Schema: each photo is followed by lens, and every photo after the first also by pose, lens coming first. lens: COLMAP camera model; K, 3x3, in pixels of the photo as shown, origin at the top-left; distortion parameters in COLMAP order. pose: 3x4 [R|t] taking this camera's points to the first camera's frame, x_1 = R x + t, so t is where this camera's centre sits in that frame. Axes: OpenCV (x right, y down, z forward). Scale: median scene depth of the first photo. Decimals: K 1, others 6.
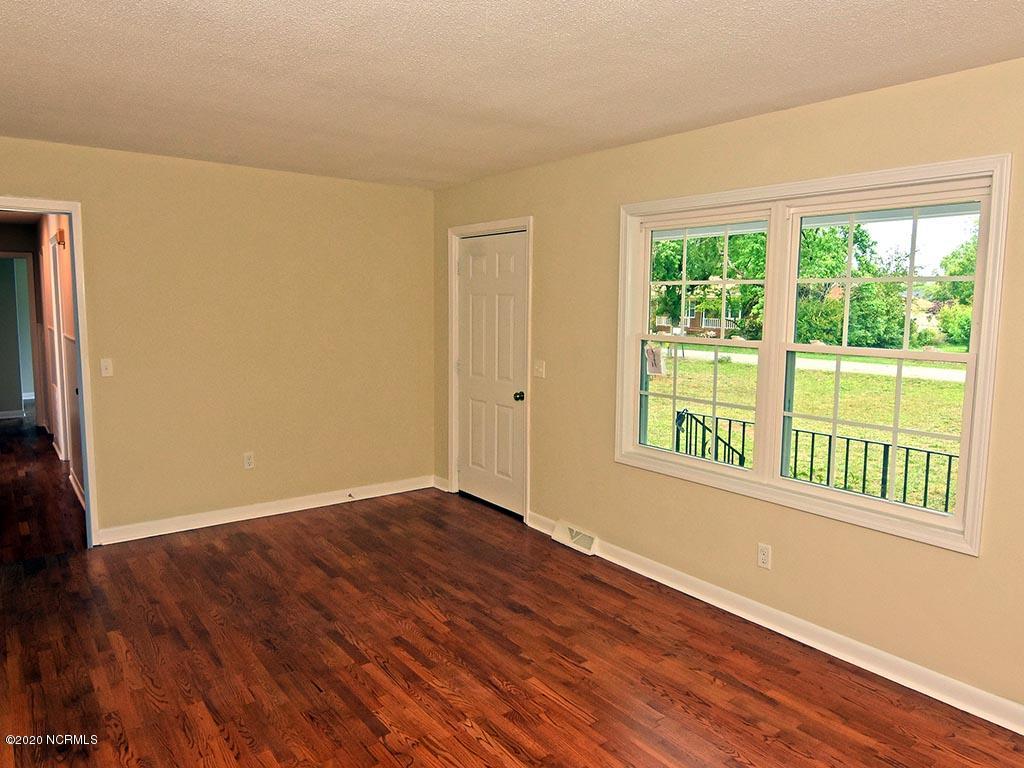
lens RADIAL K [[697.2, 0, 513.1], [0, 697.2, 380.4], [0, 0, 1]] dist [0.003541, -0.004220]
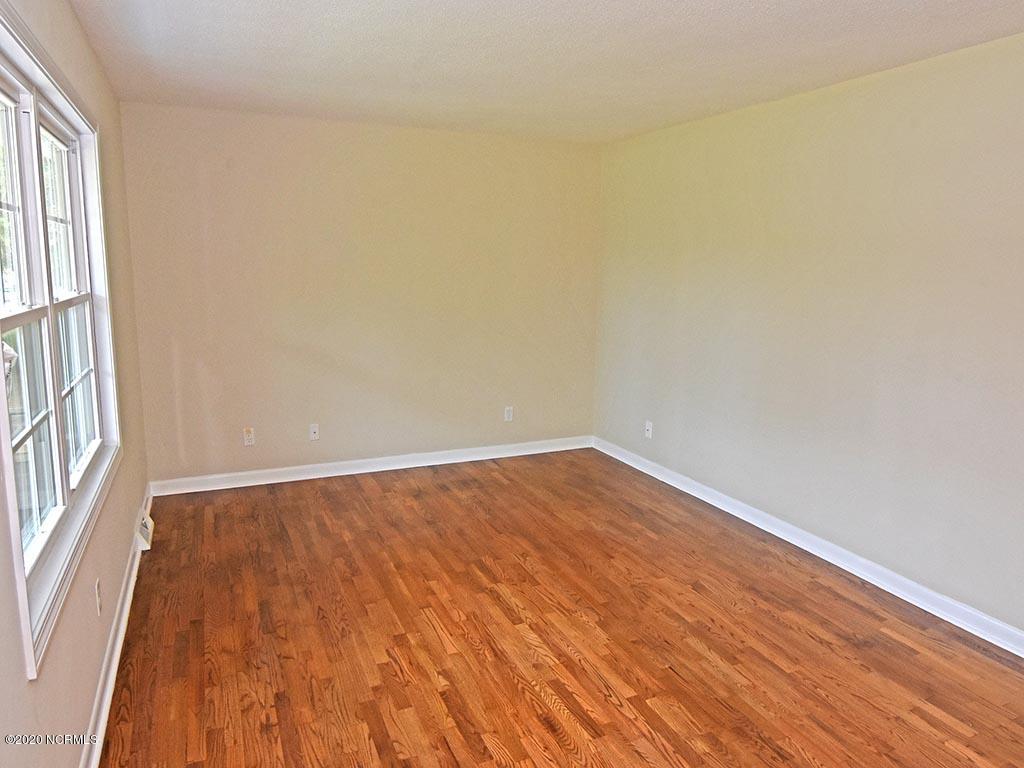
lens RADIAL K [[697.2, 0, 503.2], [0, 697.2, 383.8], [0, 0, 1]] dist [0.003541, -0.004220]
pose [[-0.968984, -0.068425, 0.237464, -0.233239], [-0.000104, 0.961016, 0.276492, -0.183105], [-0.247125, 0.267891, -0.931216, 1.702915]]
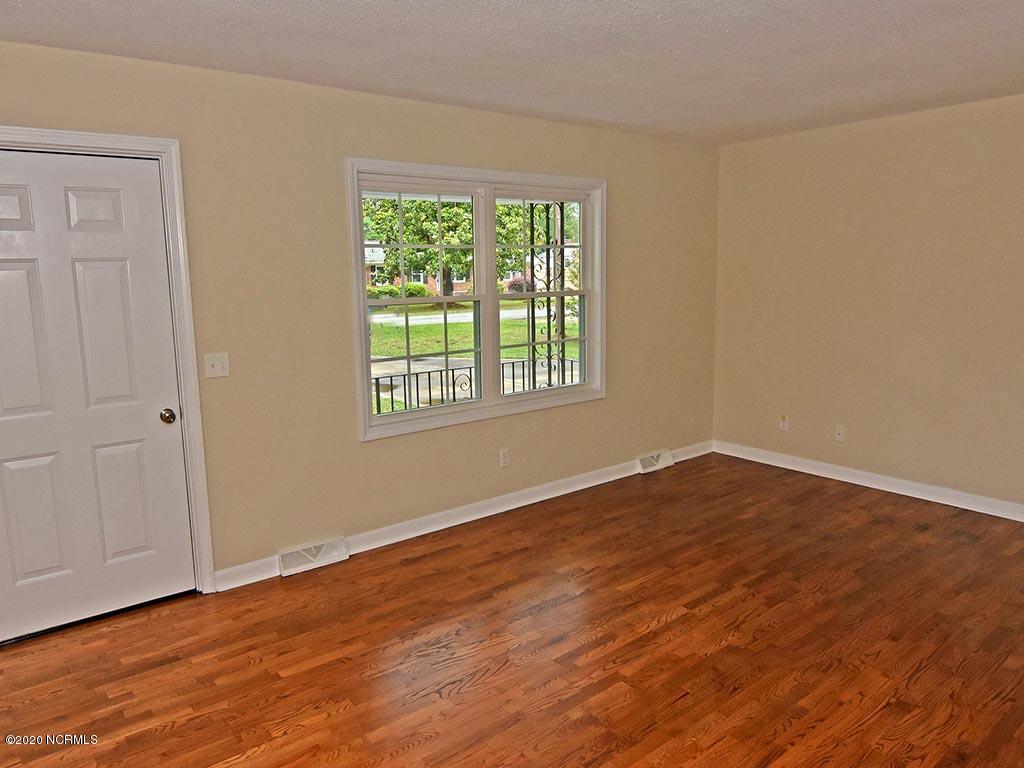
lens RADIAL K [[671.9, 0, 503.7], [0, 671.9, 384.6], [0, 0, 1]] dist [-0.000407, -0.005310]
pose [[-0.001473, -0.180617, 0.983552, -0.994914], [0.127587, 0.975481, 0.179326, -0.136194], [-0.991826, 0.125753, 0.021607, 1.078255]]
